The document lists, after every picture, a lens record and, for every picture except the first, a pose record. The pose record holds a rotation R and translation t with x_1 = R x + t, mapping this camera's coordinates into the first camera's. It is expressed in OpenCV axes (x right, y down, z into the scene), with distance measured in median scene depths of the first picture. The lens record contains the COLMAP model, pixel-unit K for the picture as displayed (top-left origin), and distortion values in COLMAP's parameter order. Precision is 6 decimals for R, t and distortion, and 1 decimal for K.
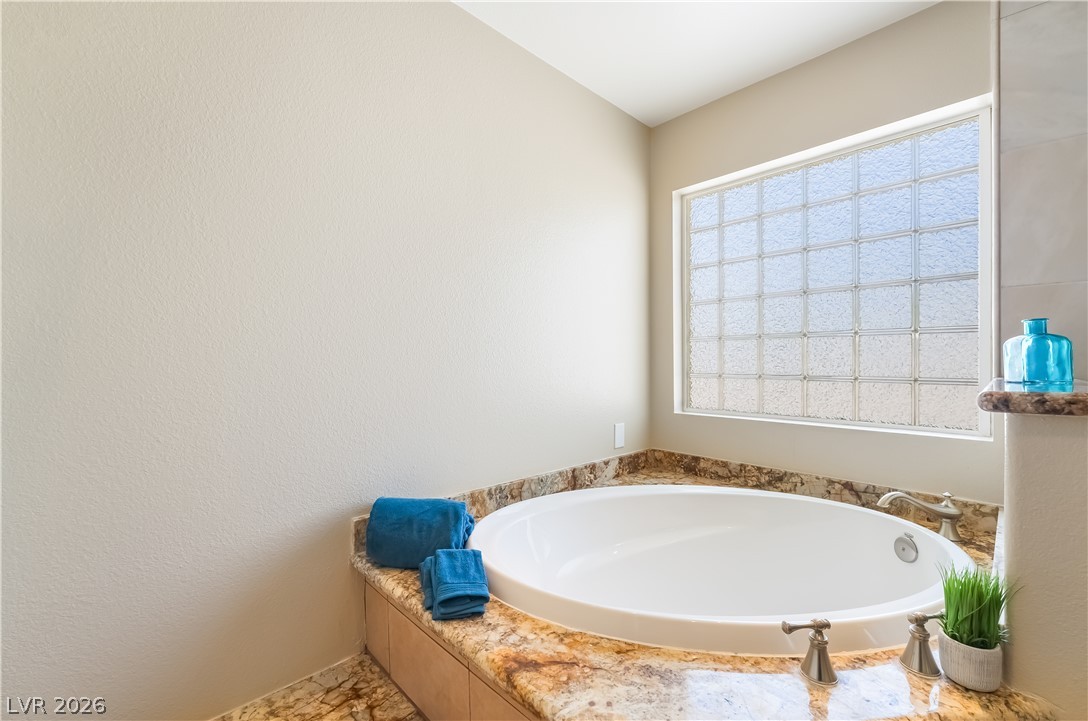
lens RADIAL K [[438.6, 0, 543.6], [0, 438.6, 362.2], [0, 0, 1]] dist [-0.001588, -0.000290]
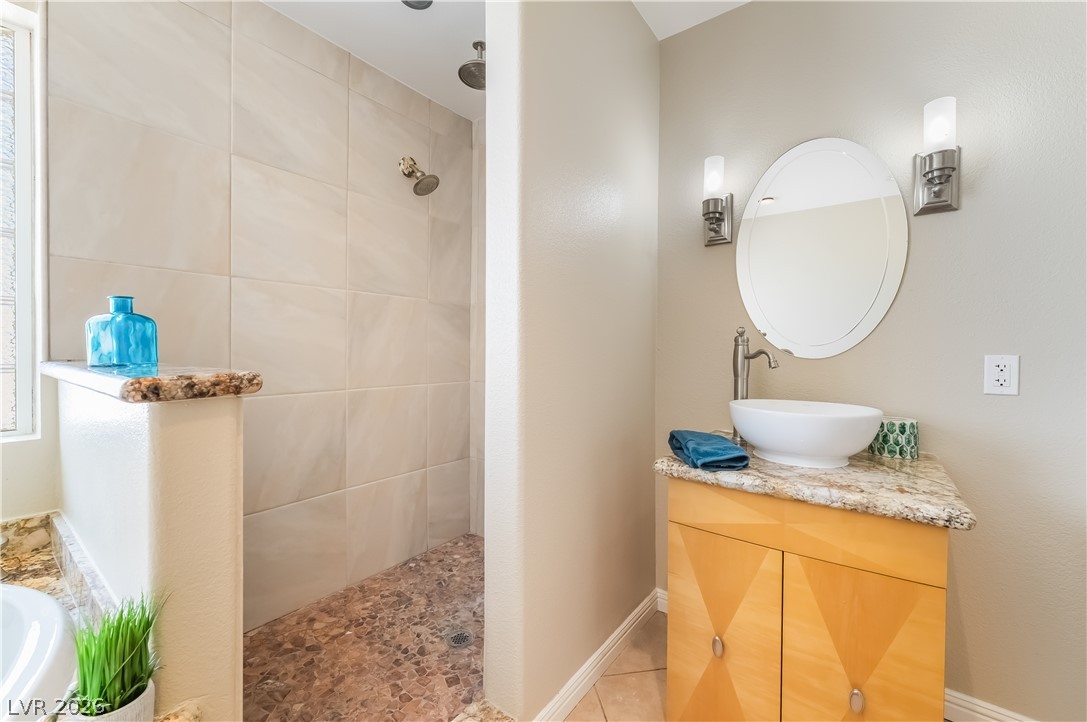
lens RADIAL K [[438.2, 0, 540.9], [0, 438.2, 355.9], [0, 0, 1]] dist [-0.001588, -0.000290]
pose [[-0.172979, -0.016357, 0.984790, 0.084194], [-0.008852, 0.999848, 0.015052, 0.005672], [-0.984886, -0.006114, -0.173097, 0.376303]]
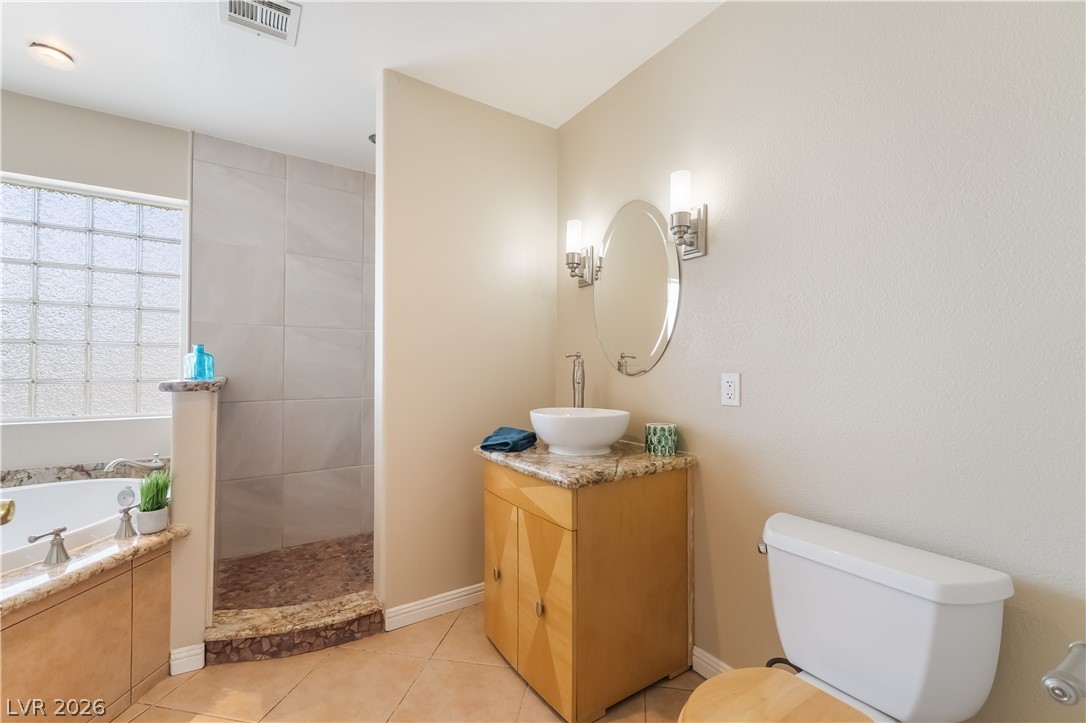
lens RADIAL K [[451.9, 0, 546.0], [0, 451.9, 363.7], [0, 0, 1]] dist [-0.001325, 0.000703]
pose [[0.159961, 0.011711, 0.987054, -0.709440], [-0.004794, 0.999927, -0.011086, -0.003733], [-0.987112, -0.002958, 0.160006, -1.005716]]
